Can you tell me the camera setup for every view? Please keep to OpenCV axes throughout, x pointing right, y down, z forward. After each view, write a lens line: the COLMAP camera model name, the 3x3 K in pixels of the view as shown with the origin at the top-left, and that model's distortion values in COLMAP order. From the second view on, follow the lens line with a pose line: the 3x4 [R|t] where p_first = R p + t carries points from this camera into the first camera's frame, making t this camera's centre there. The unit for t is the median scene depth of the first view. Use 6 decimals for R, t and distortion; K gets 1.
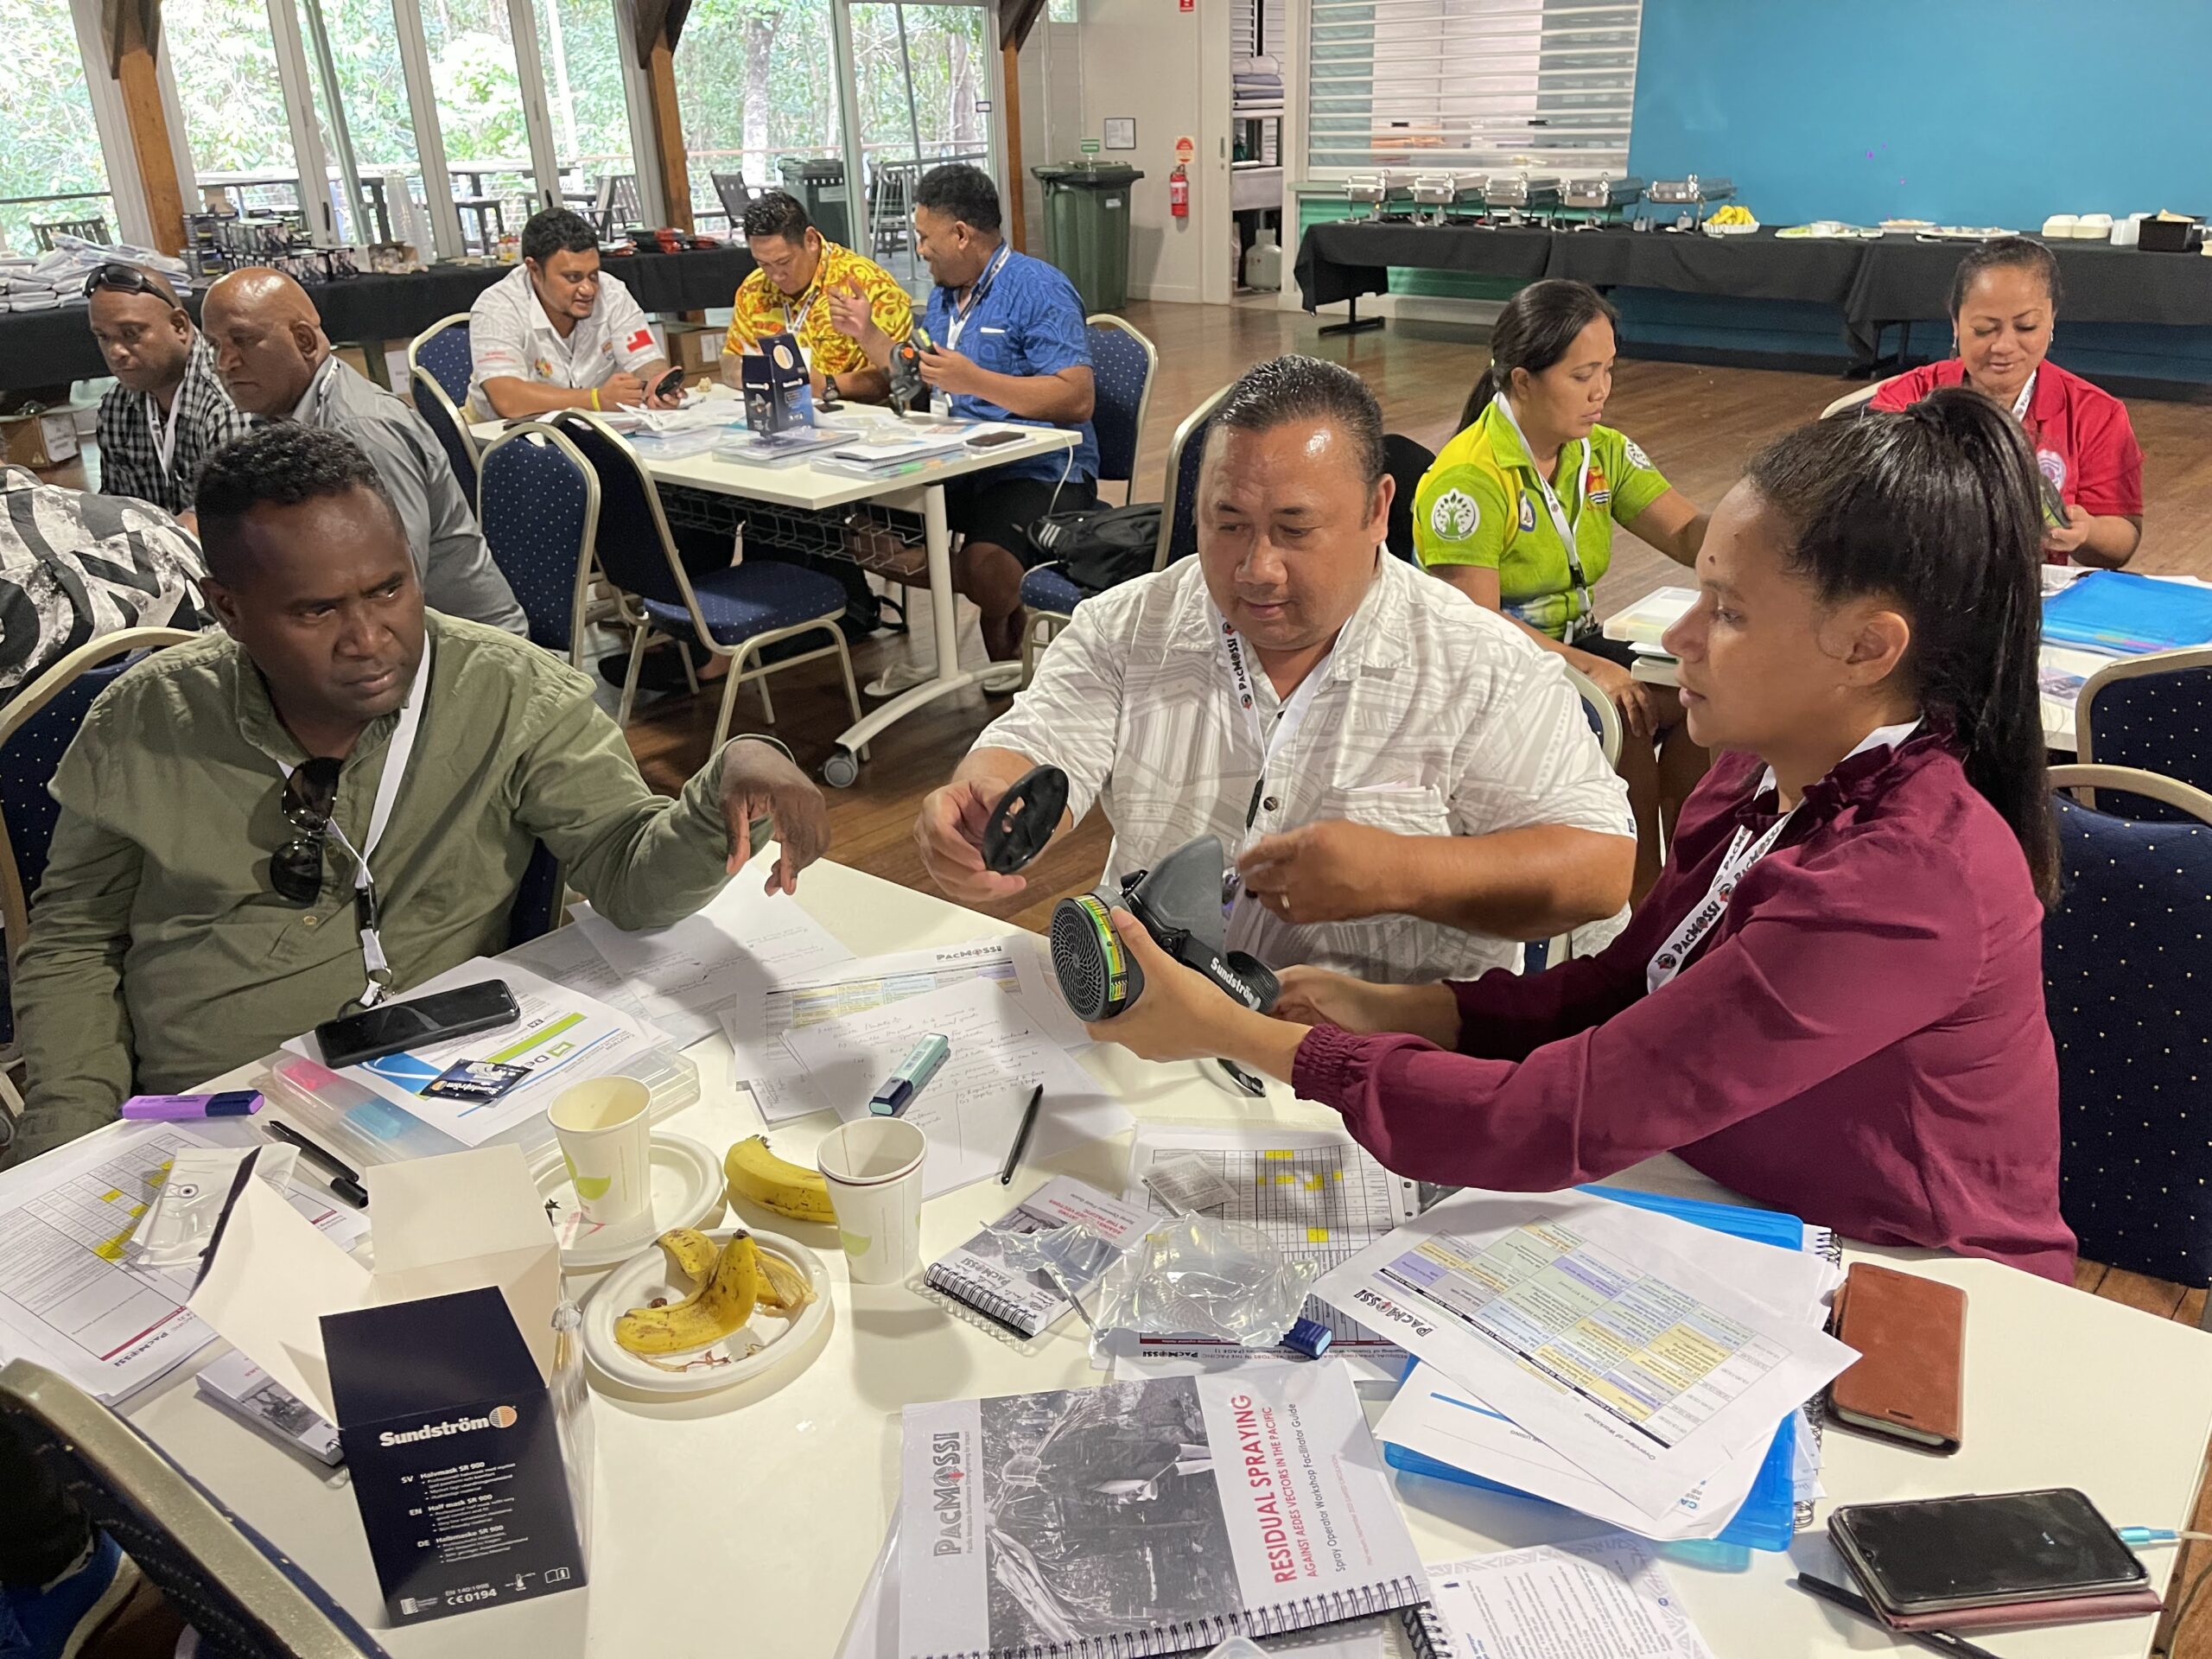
lens RADIAL K [[1702.9, 0, 1110.1], [0, 1702.9, 820.1], [0, 0, 1]] dist [0.056661, -0.038514]
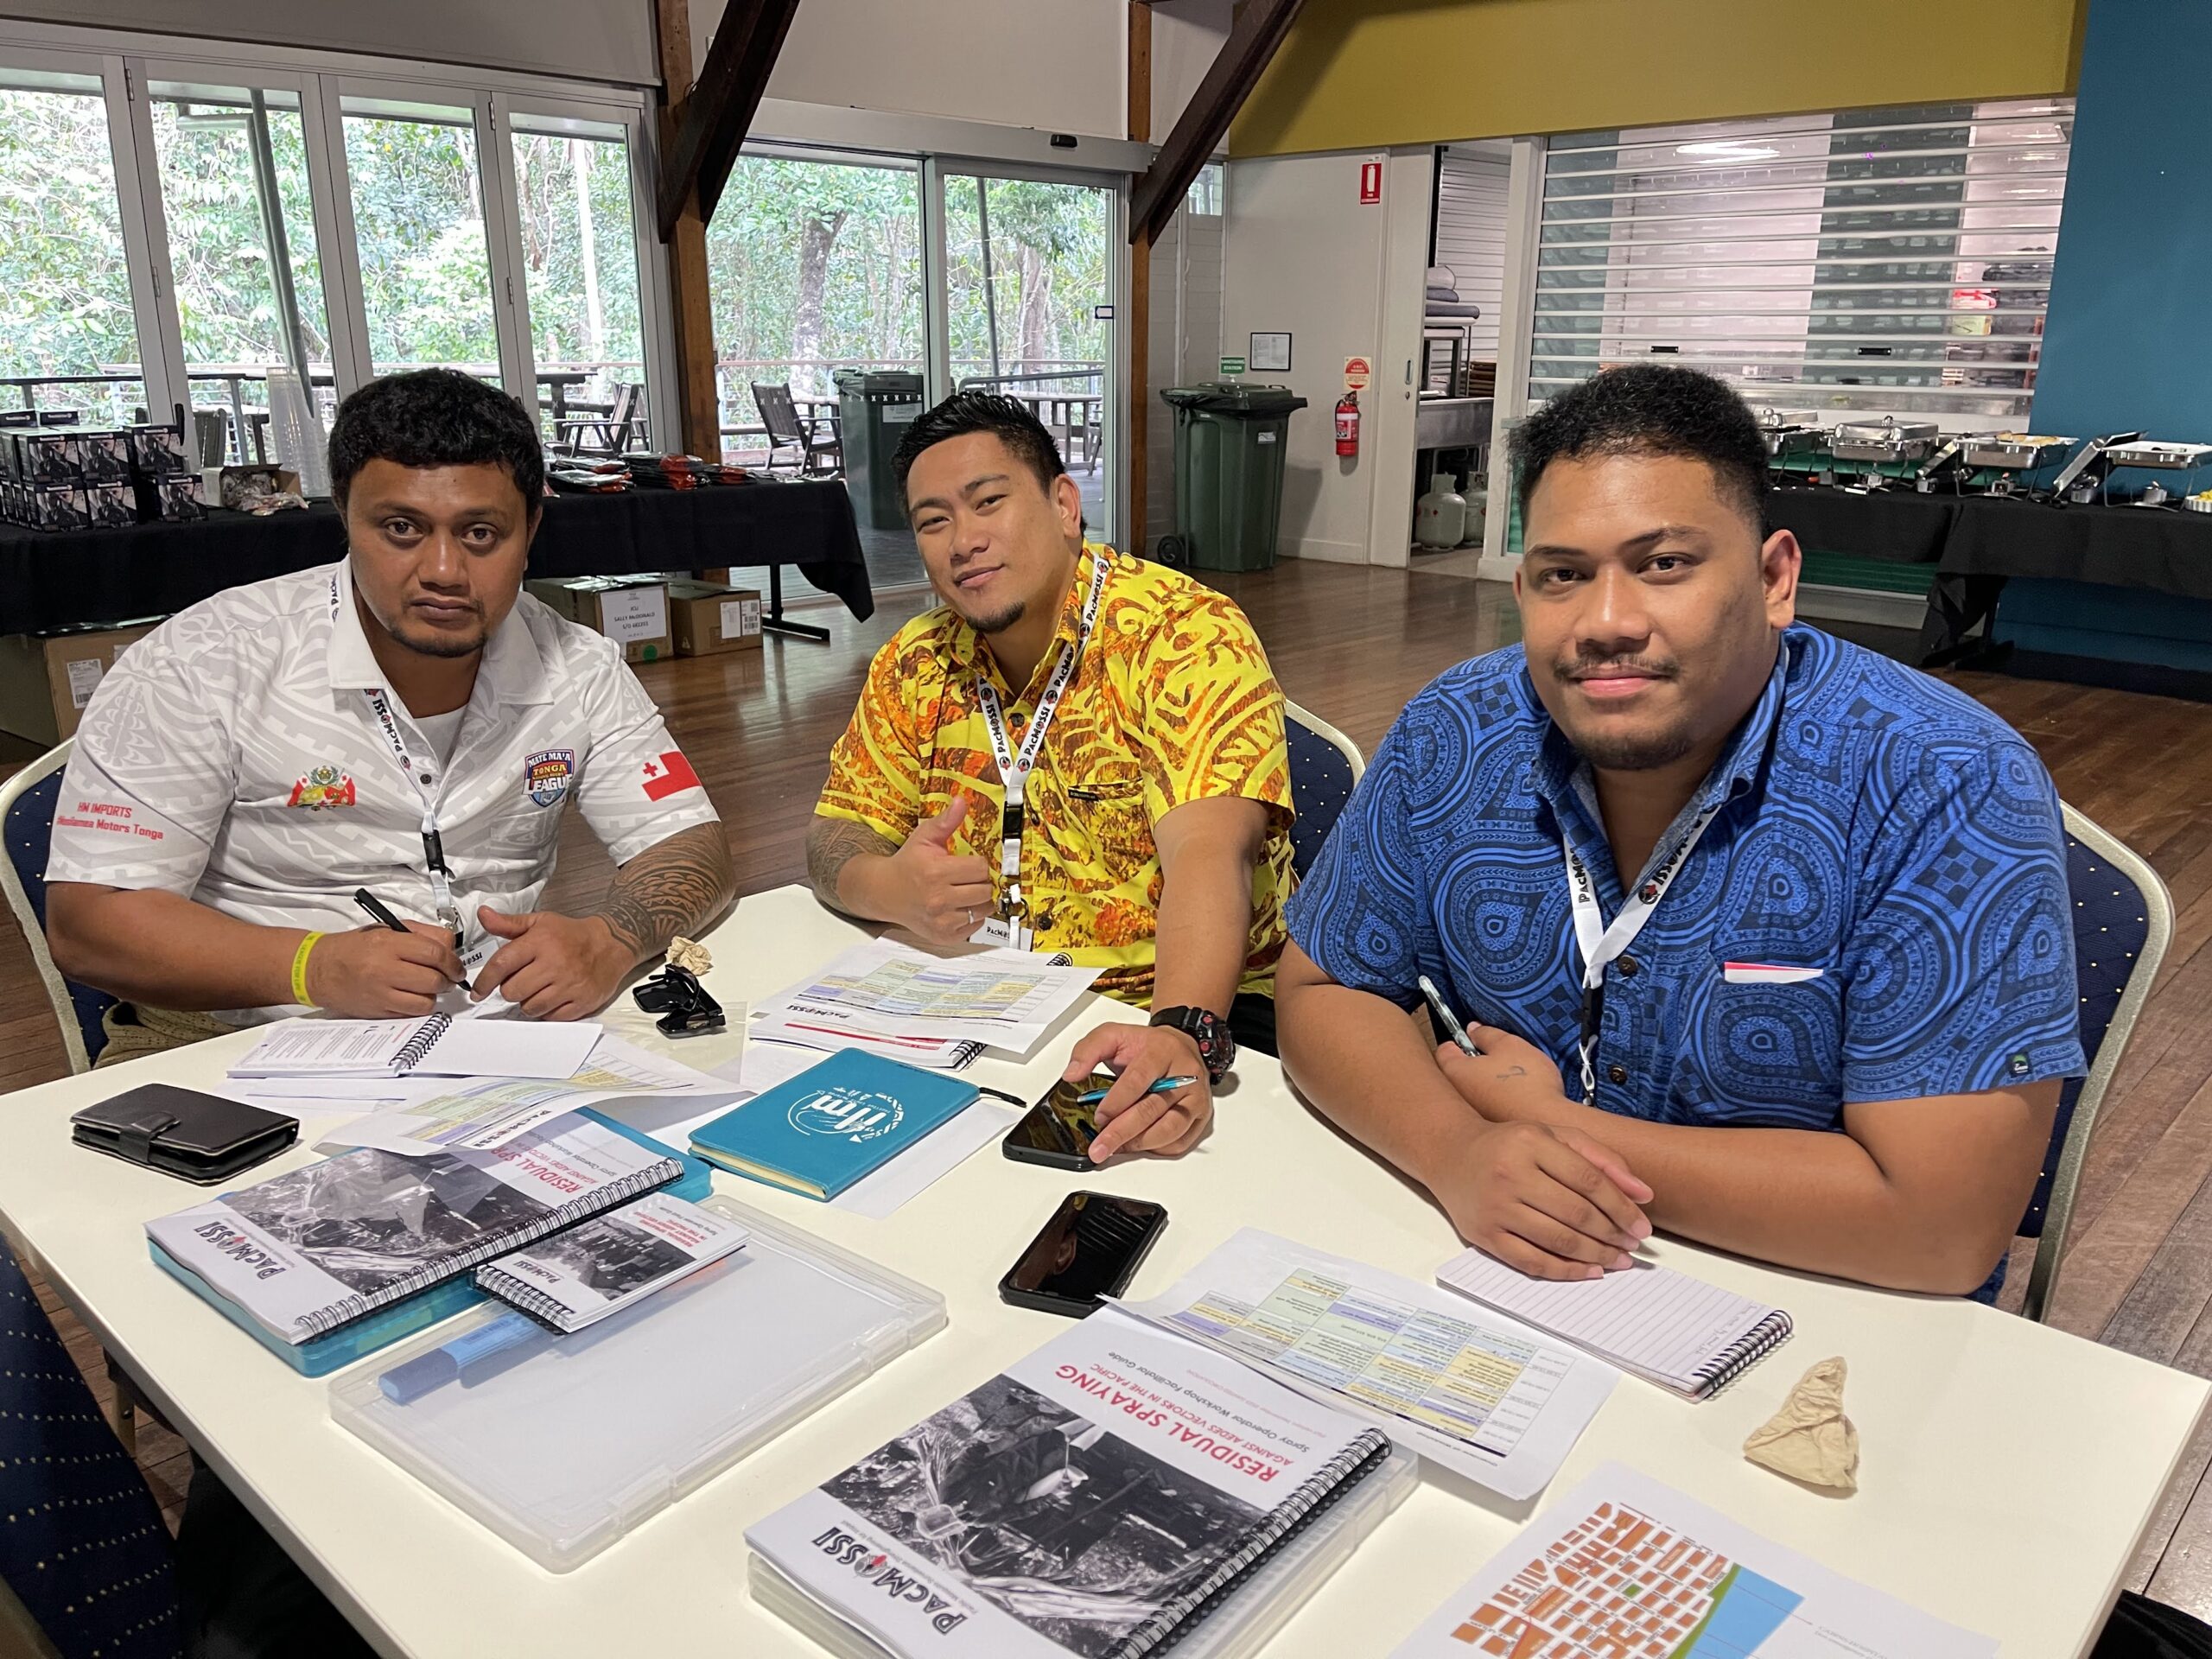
lens RADIAL K [[1702.9, 0, 1112.9], [0, 1702.9, 851.4], [0, 0, 1]] dist [0.056661, -0.038514]
pose [[0.999363, 0.035029, -0.006818, -0.059997], [-0.035542, 0.994157, -0.101921, -0.100291], [0.003208, 0.102098, 0.994769, 0.271787]]
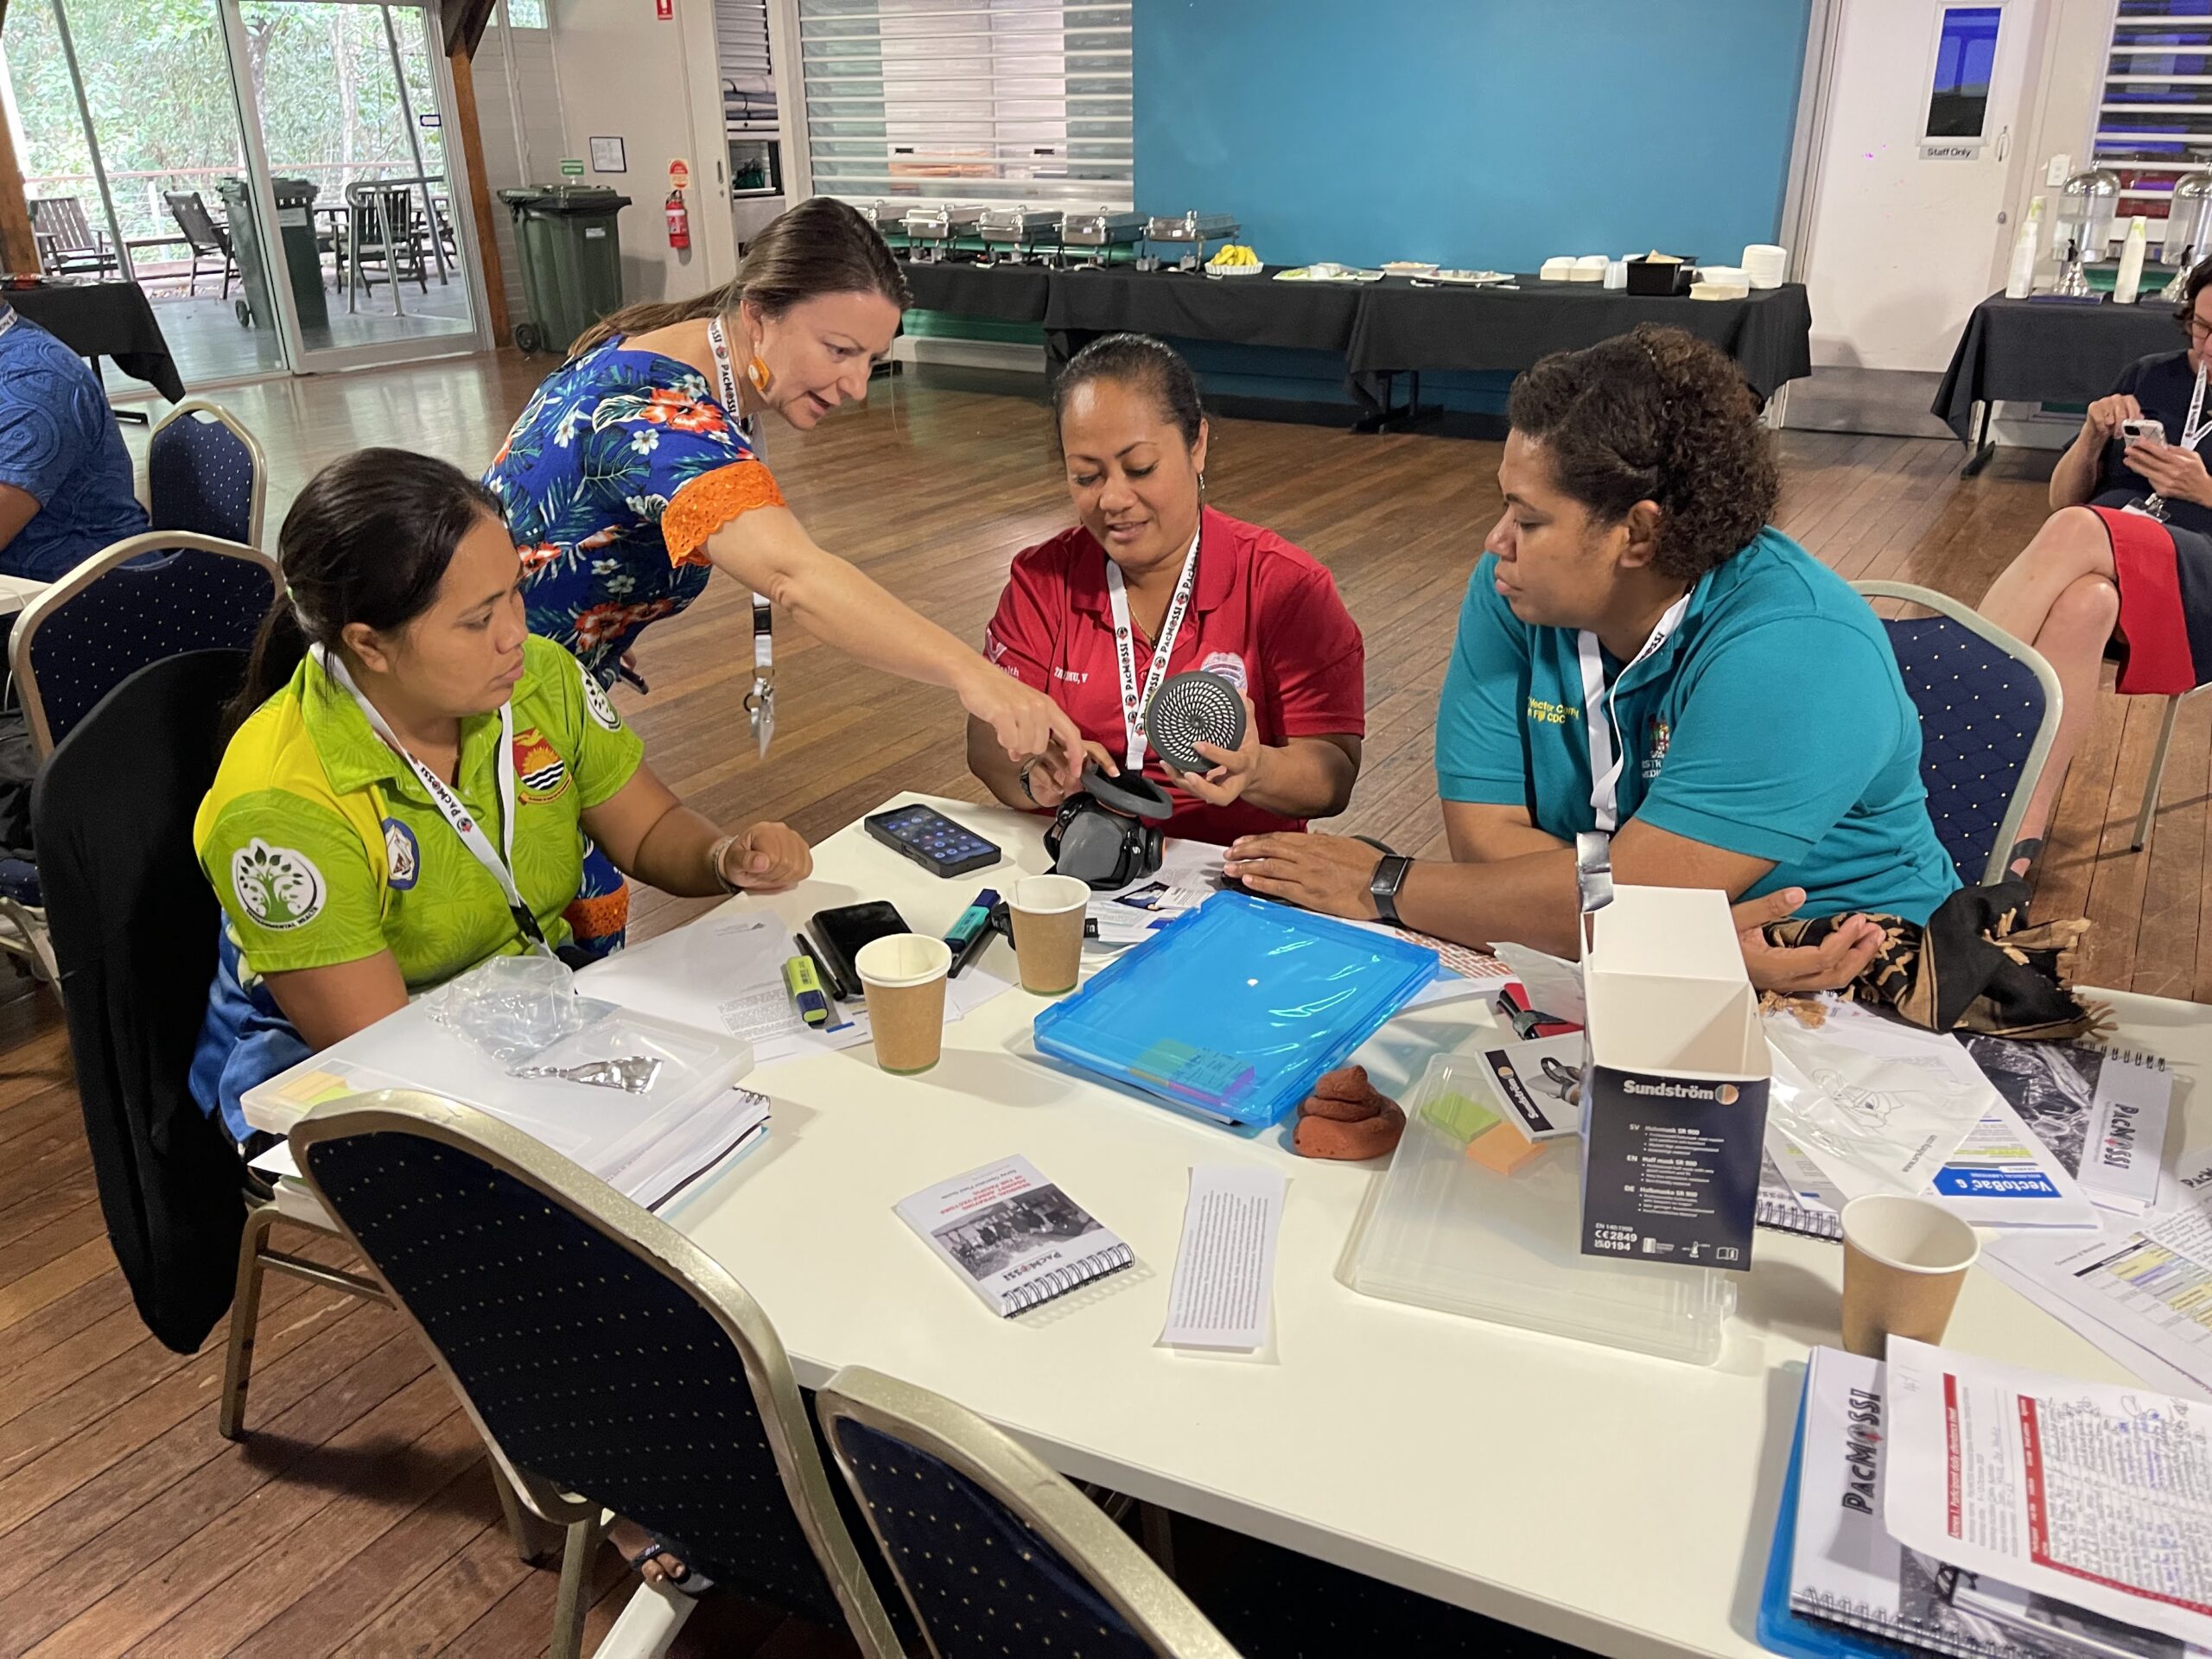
lens RADIAL K [[1702.9, 0, 1119.2], [0, 1702.9, 824.4], [0, 0, 1]] dist [0.056661, -0.038514]
pose [[0.982004, -0.059377, 0.179285, 0.096316], [0.061450, 0.998092, -0.006023, -0.036461], [-0.178585, 0.016932, 0.983779, 0.092334]]
